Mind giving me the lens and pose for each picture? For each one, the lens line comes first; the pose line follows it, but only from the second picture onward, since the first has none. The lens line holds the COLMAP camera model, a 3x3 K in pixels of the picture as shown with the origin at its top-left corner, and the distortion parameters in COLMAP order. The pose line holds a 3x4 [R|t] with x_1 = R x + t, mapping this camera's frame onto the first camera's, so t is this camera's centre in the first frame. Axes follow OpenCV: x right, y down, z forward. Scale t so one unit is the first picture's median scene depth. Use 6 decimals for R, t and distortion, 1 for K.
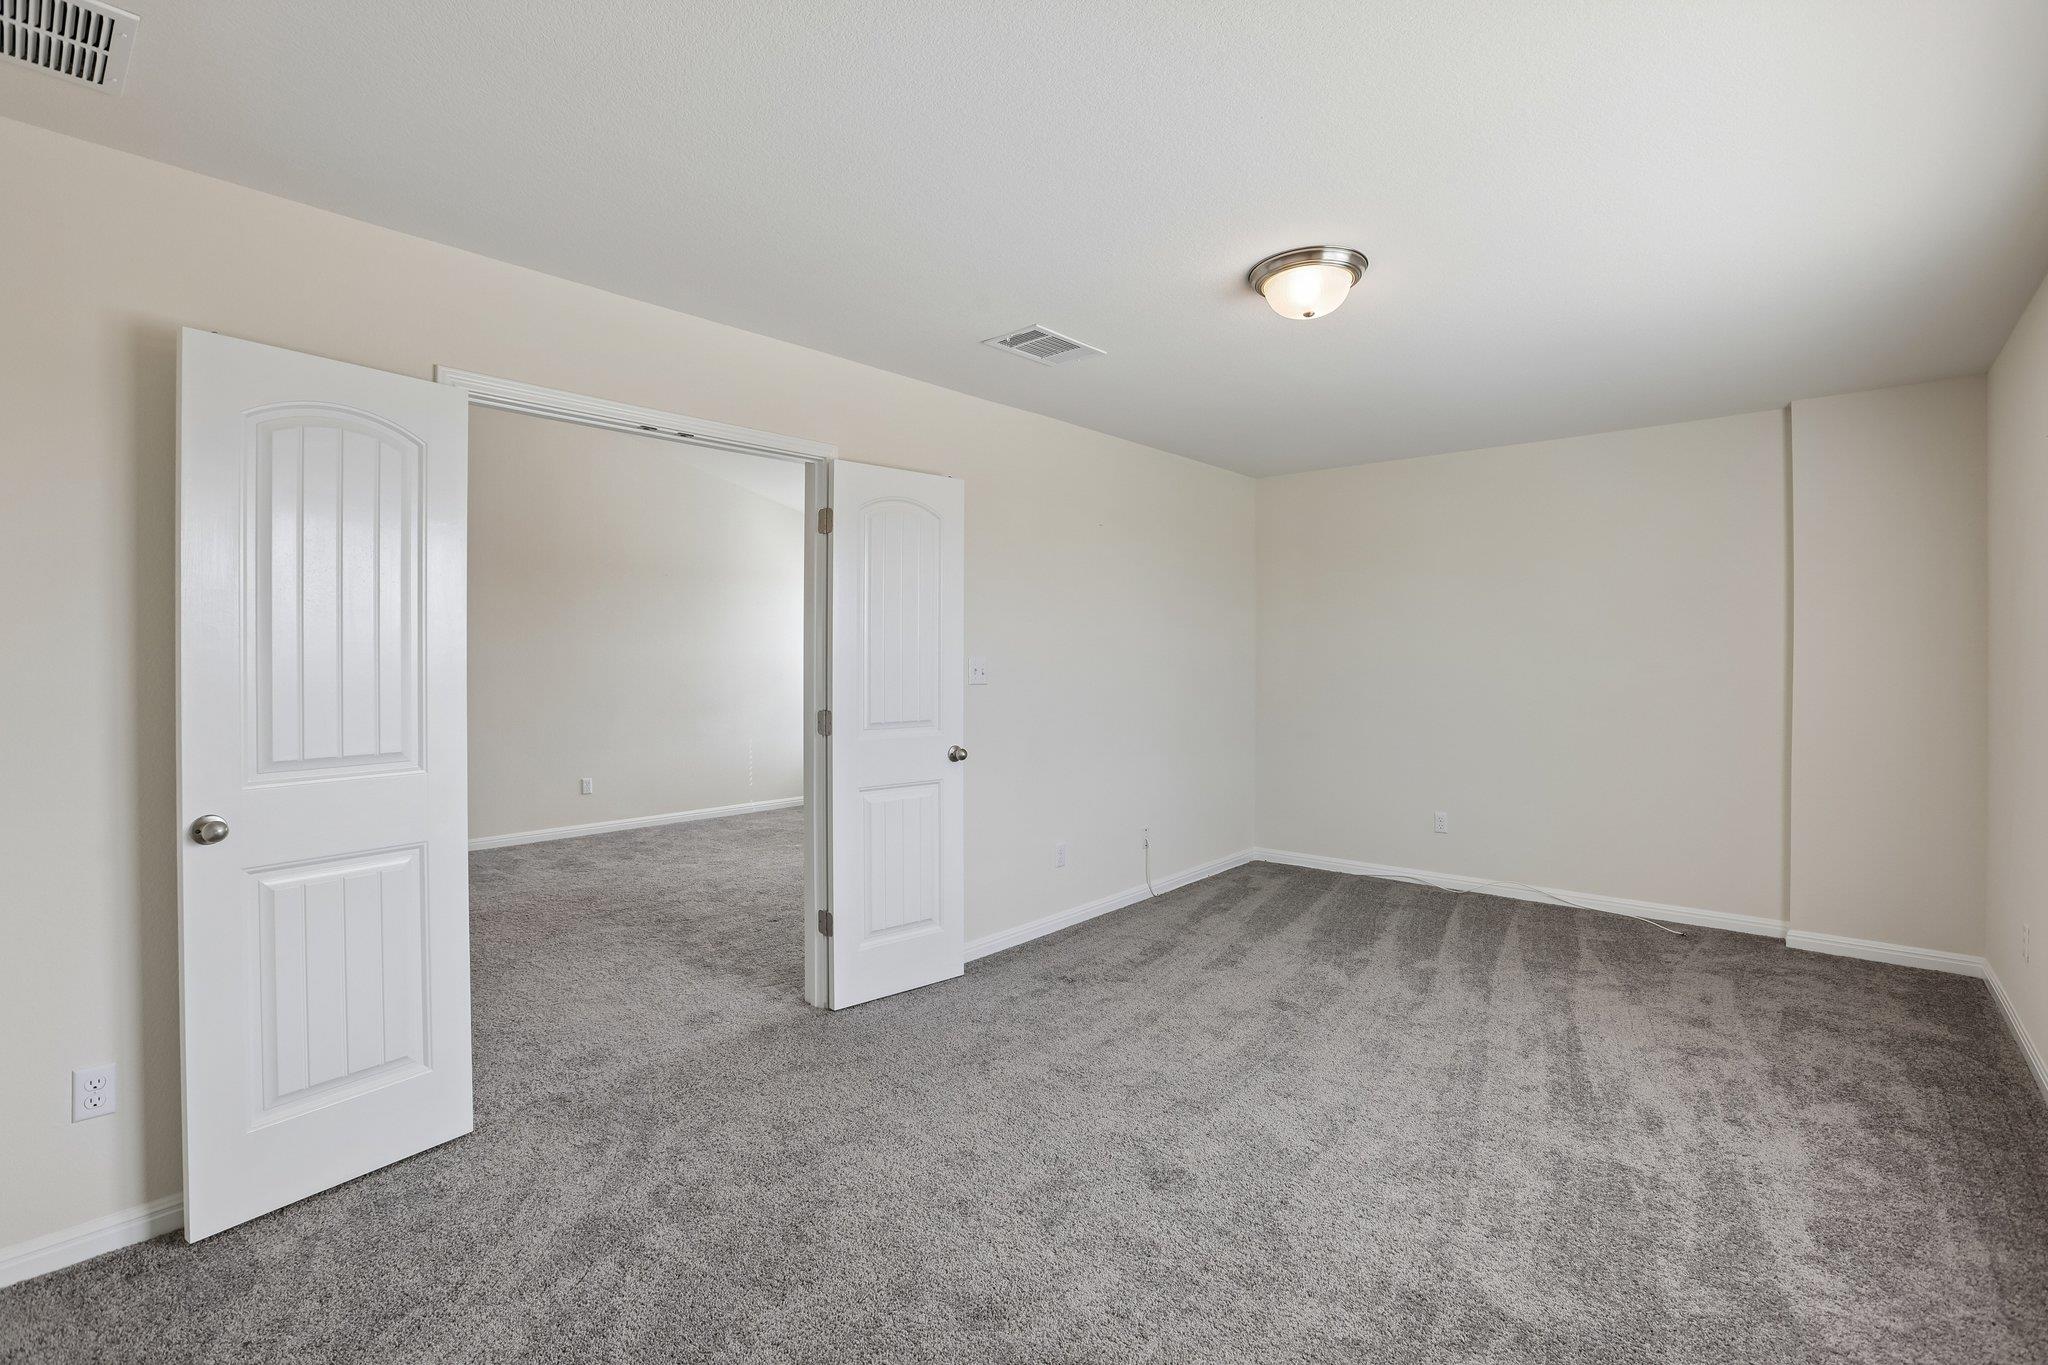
lens RADIAL K [[926.1, 0, 1022.0], [0, 926.1, 669.0], [0, 0, 1]] dist [-0.040364, 0.008068]
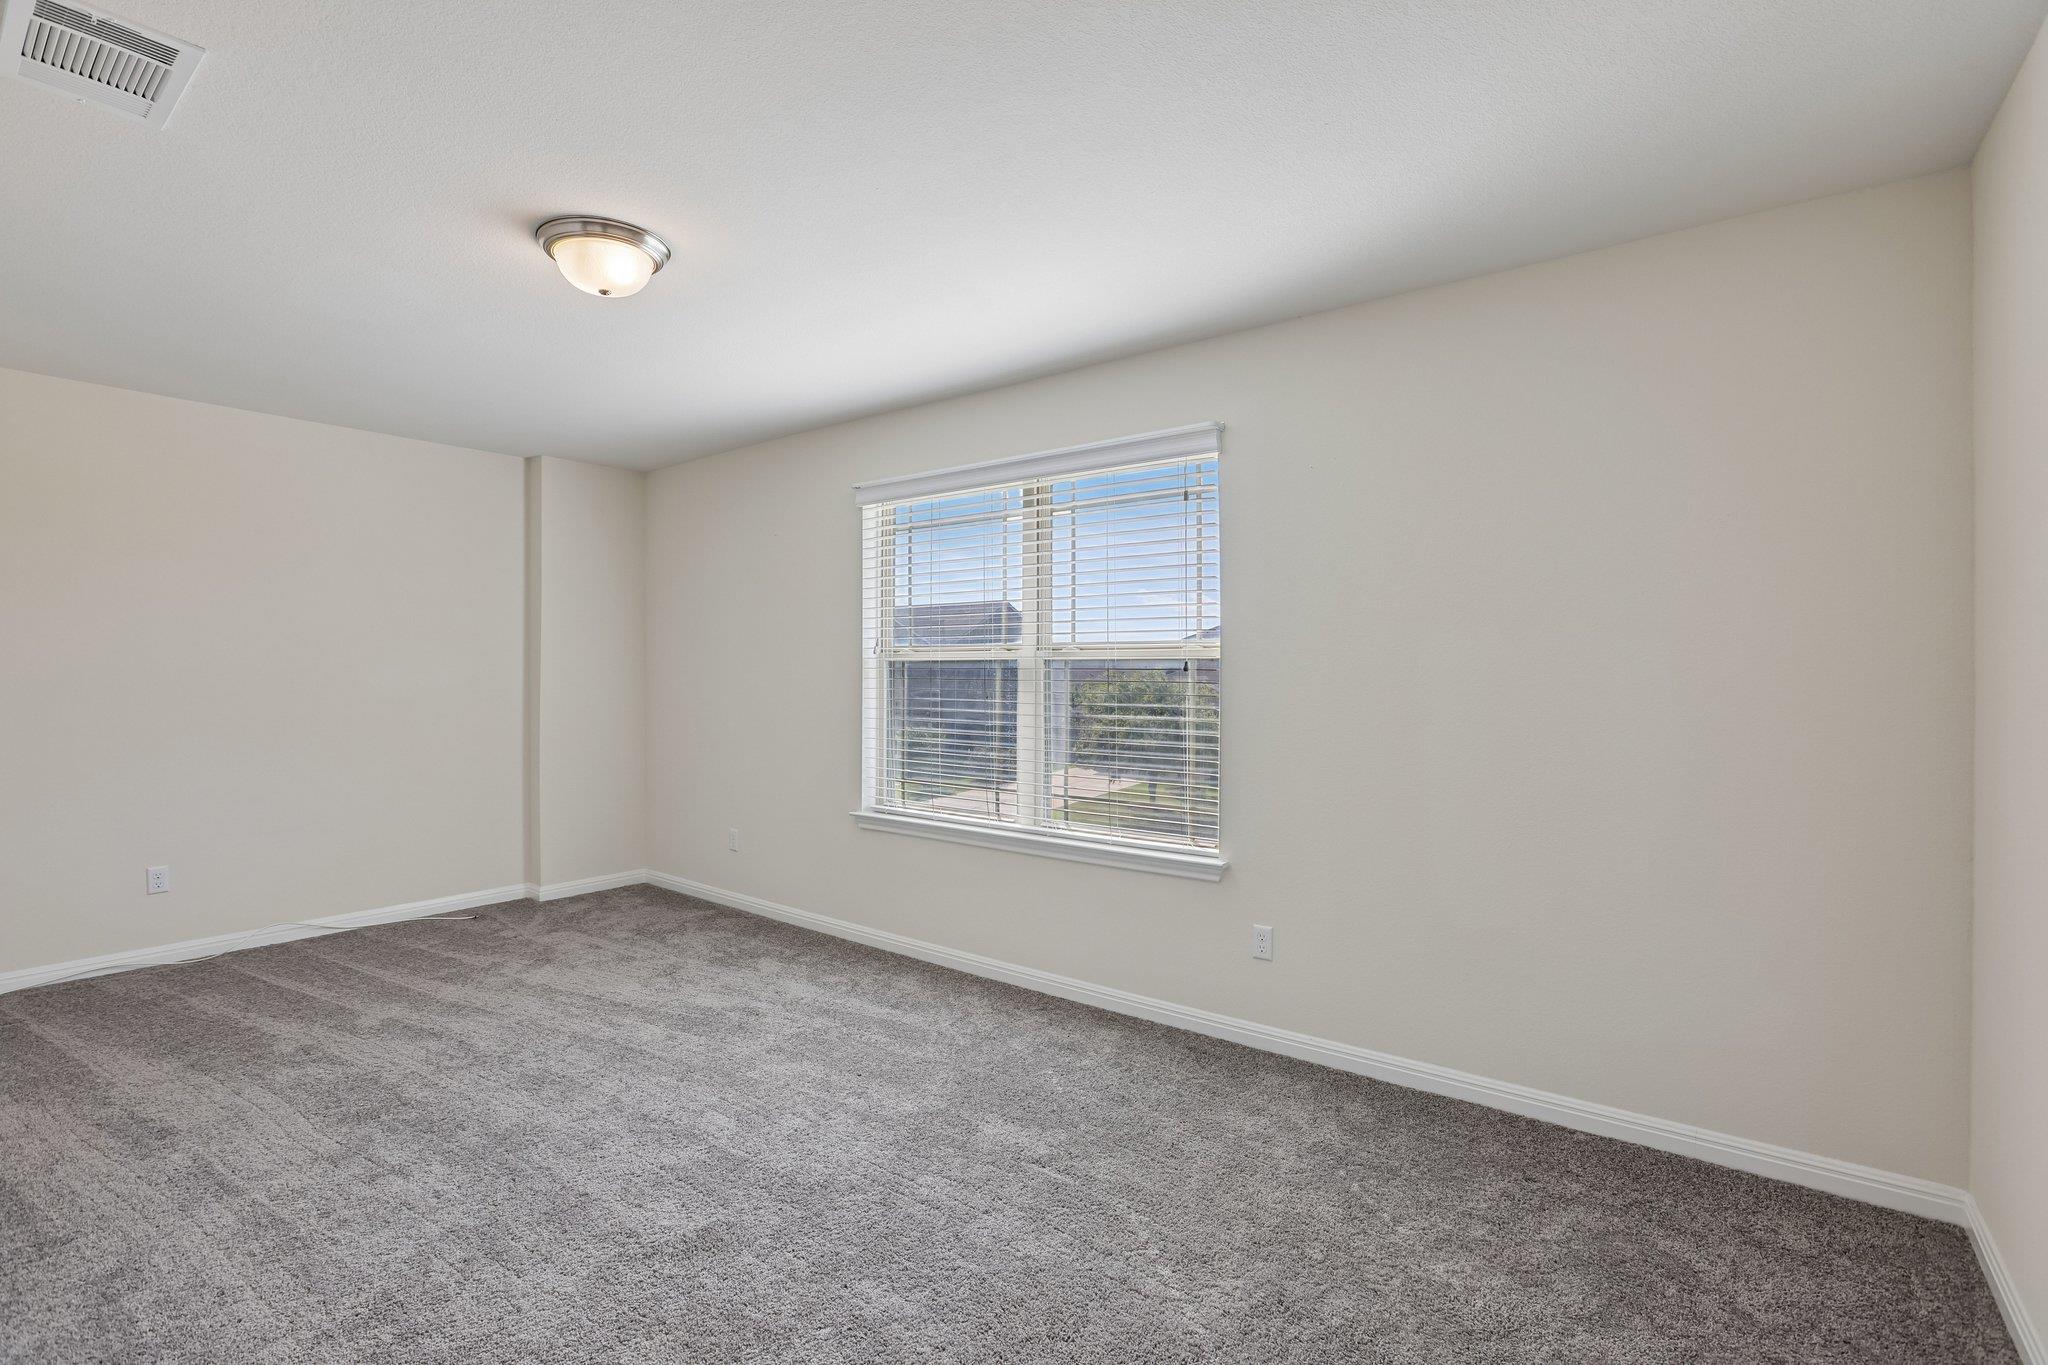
lens RADIAL K [[926.1, 0, 1022.0], [0, 926.1, 669.0], [0, 0, 1]] dist [-0.040364, 0.008068]
pose [[-0.070129, 0.001093, 0.997537, -0.512317], [0.010693, 0.999943, -0.000344, 0.000982], [-0.997481, 0.010643, -0.070137, 0.515530]]
